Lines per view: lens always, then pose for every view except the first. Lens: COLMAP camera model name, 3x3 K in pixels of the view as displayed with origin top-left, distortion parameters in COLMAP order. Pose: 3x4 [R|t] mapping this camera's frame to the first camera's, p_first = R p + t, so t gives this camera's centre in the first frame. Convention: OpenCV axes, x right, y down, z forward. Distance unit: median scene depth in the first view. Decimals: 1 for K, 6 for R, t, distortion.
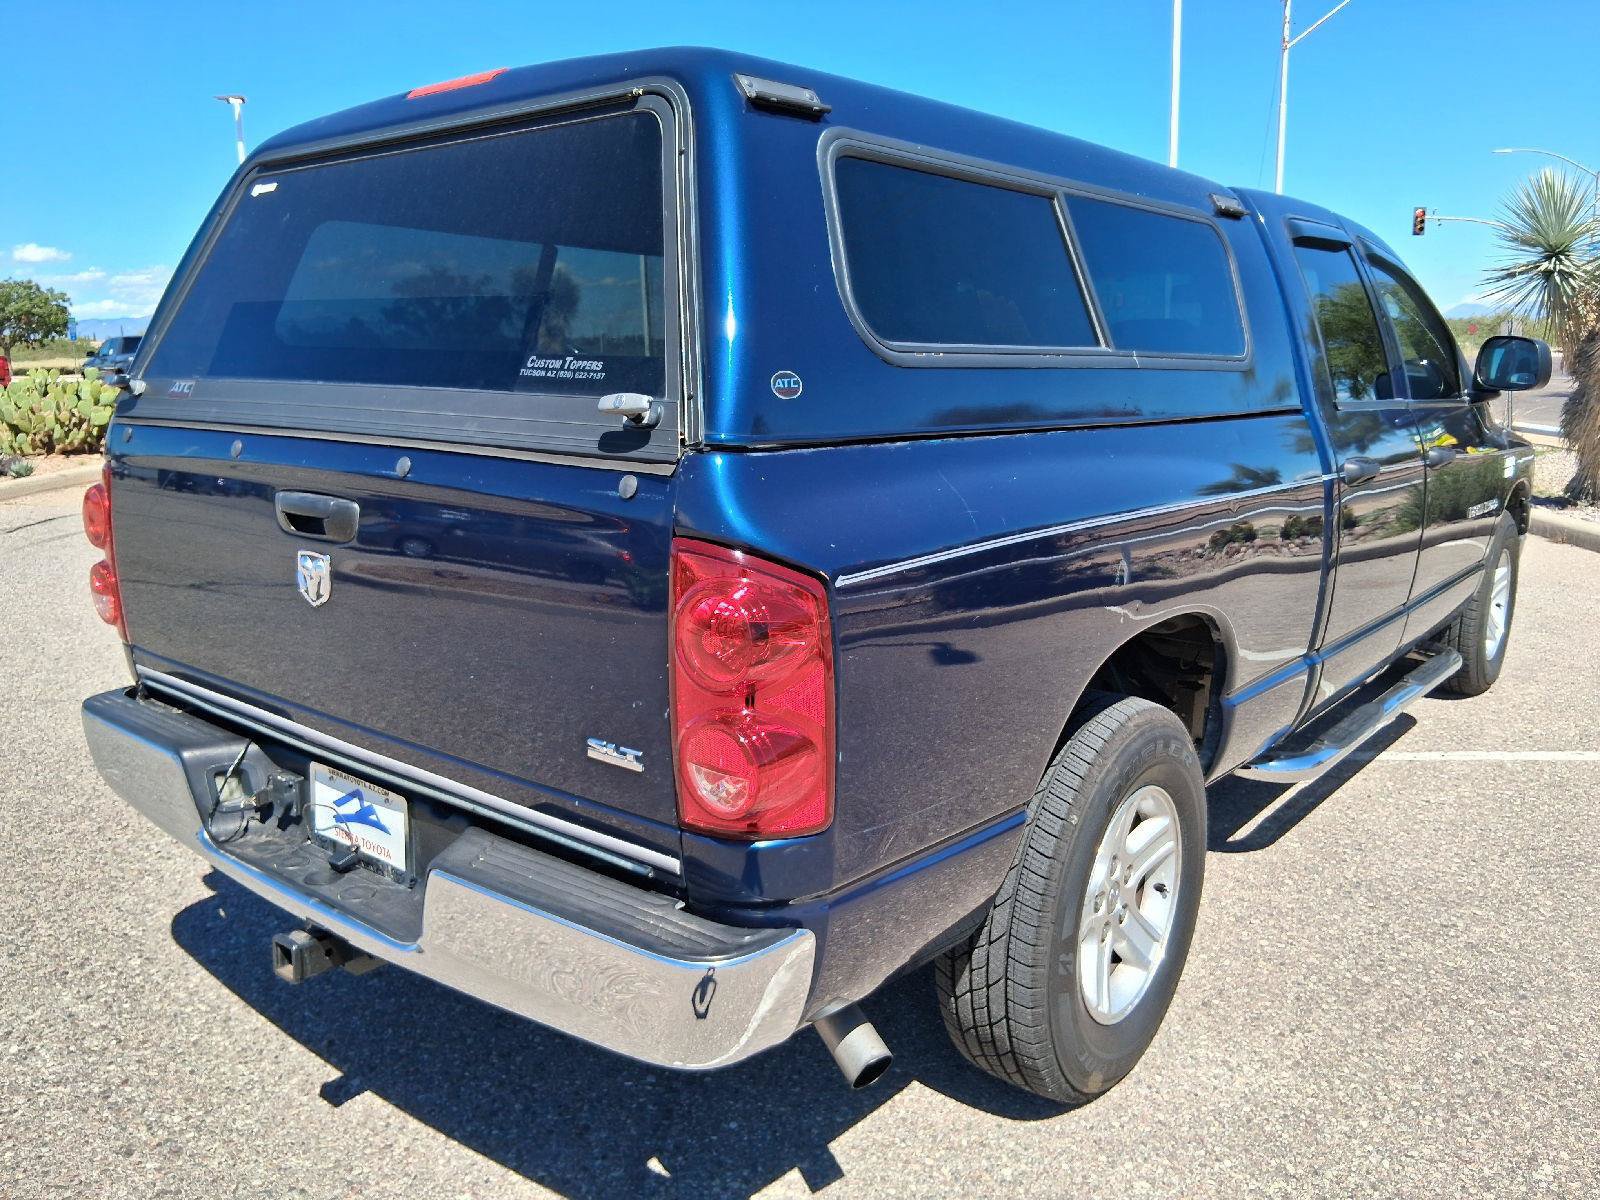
lens RADIAL K [[1238.3, 0, 760.9], [0, 1238.3, 602.4], [0, 0, 1]] dist [0.102189, -0.218304]
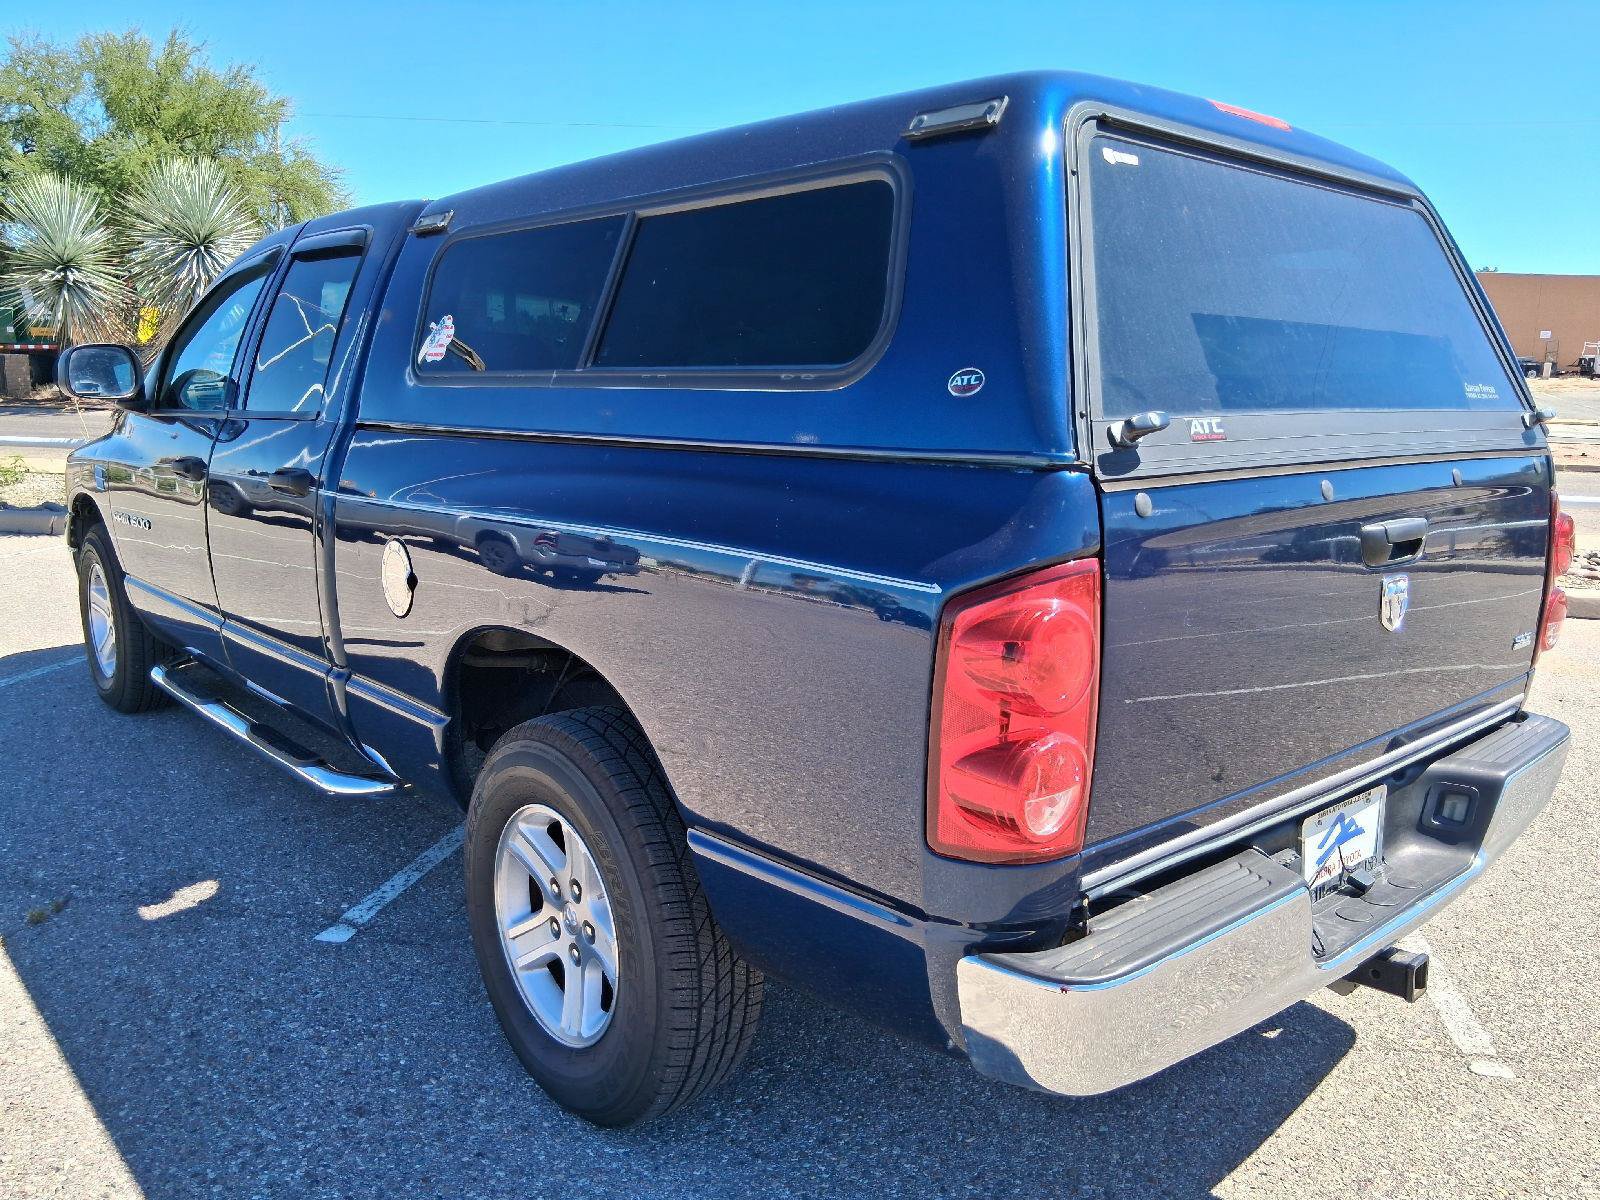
lens RADIAL K [[1231.2, 0, 778.1], [0, 1231.2, 601.5], [0, 0, 1]] dist [0.097342, -0.161170]
pose [[0.142681, -0.172400, 0.974638, -1.334732], [0.184698, 0.972054, 0.144905, -0.243888], [-0.972383, 0.159338, 0.170536, 1.242300]]
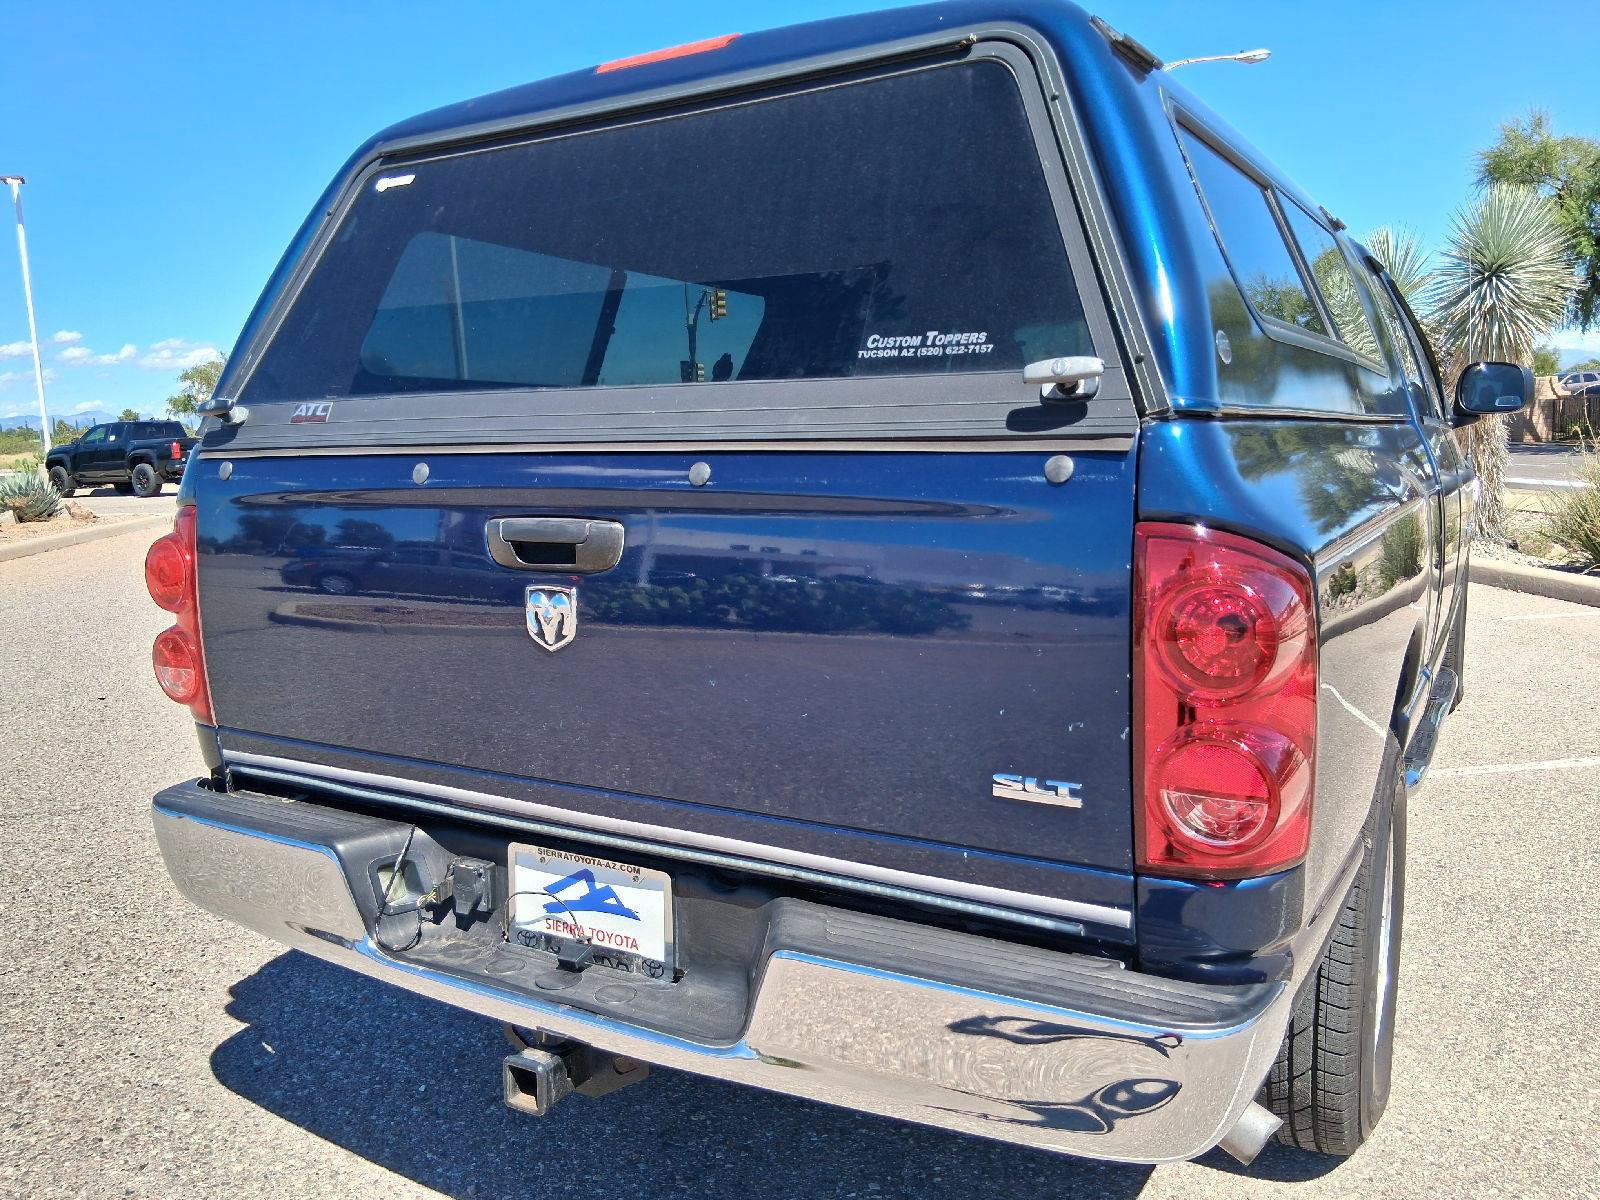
lens RADIAL K [[1231.2, 0, 778.1], [0, 1231.2, 601.5], [0, 0, 1]] dist [0.097342, -0.161170]
pose [[0.986560, -0.046629, 0.156603, -0.317338], [0.056480, 0.996656, -0.059054, 0.026439], [-0.153326, 0.067105, 0.985895, 0.146199]]
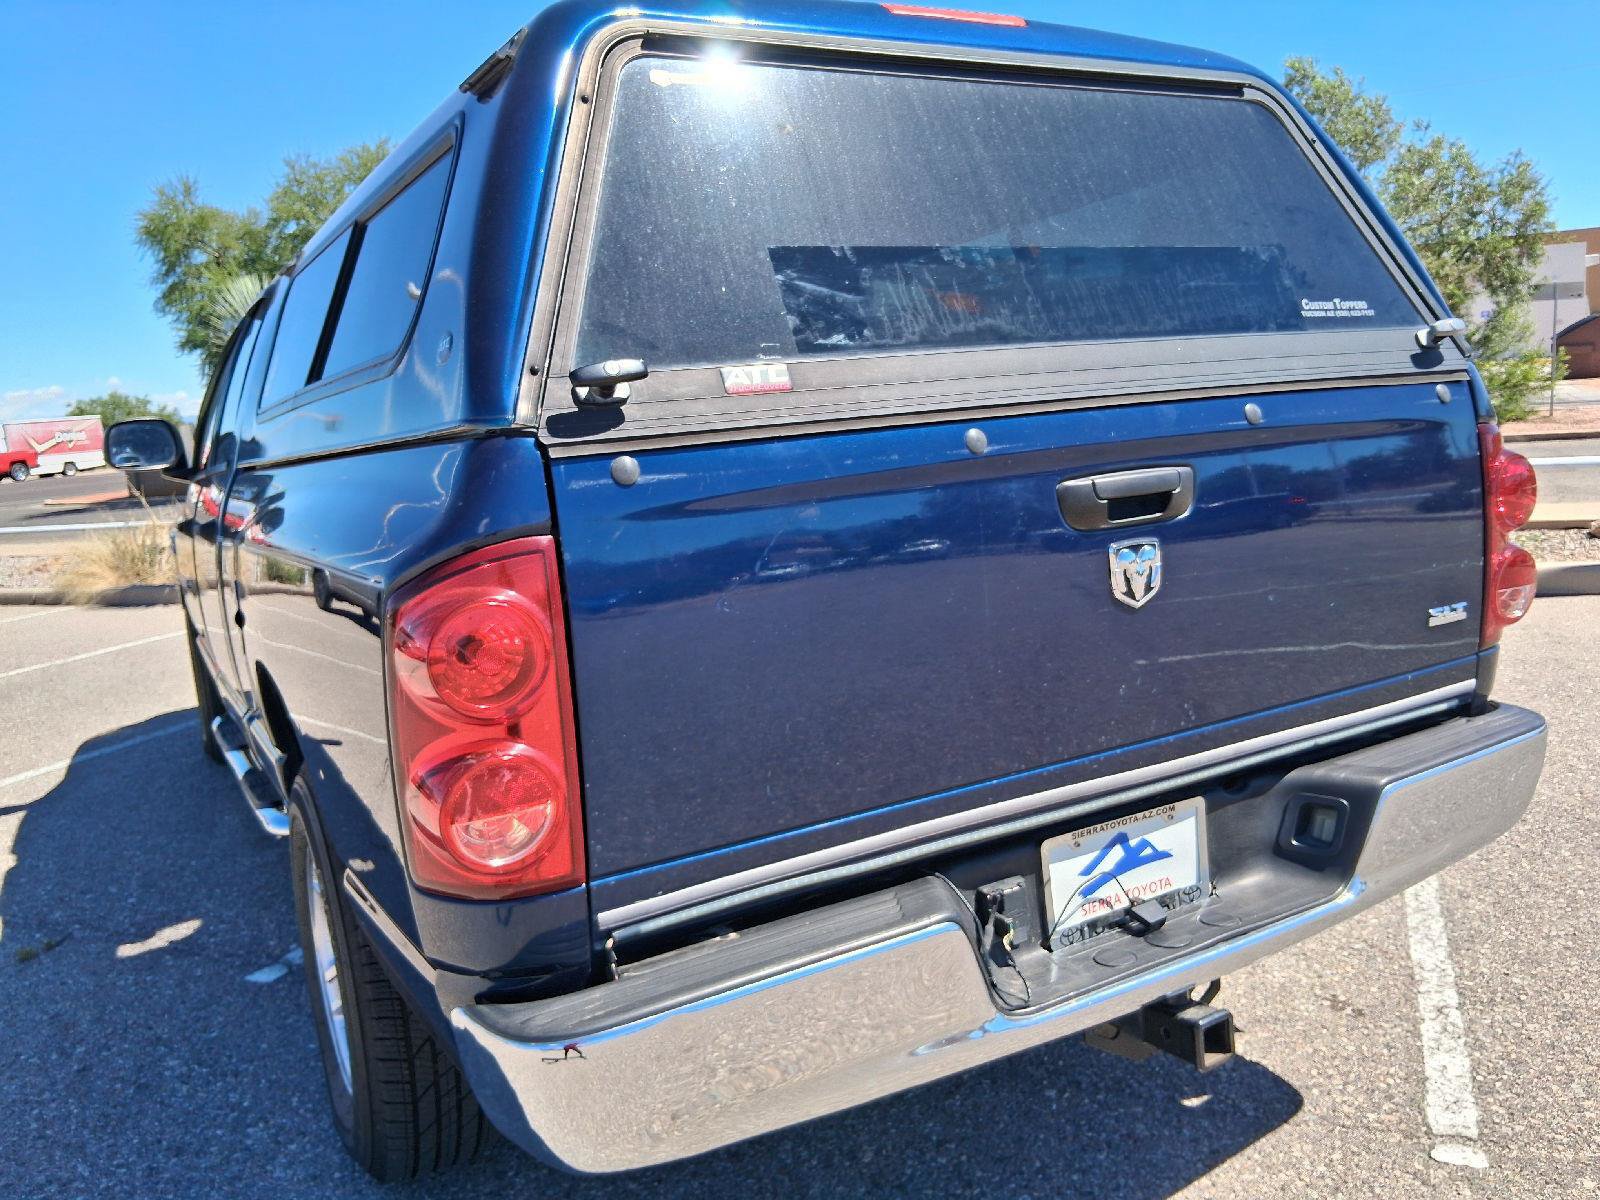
lens RADIAL K [[1231.2, 0, 778.1], [0, 1231.2, 601.5], [0, 0, 1]] dist [0.097342, -0.161170]
pose [[0.349728, -0.158300, 0.923380, -1.135676], [0.264098, 0.962307, 0.064947, -0.110152], [-0.898856, 0.221149, 0.378353, 0.859722]]
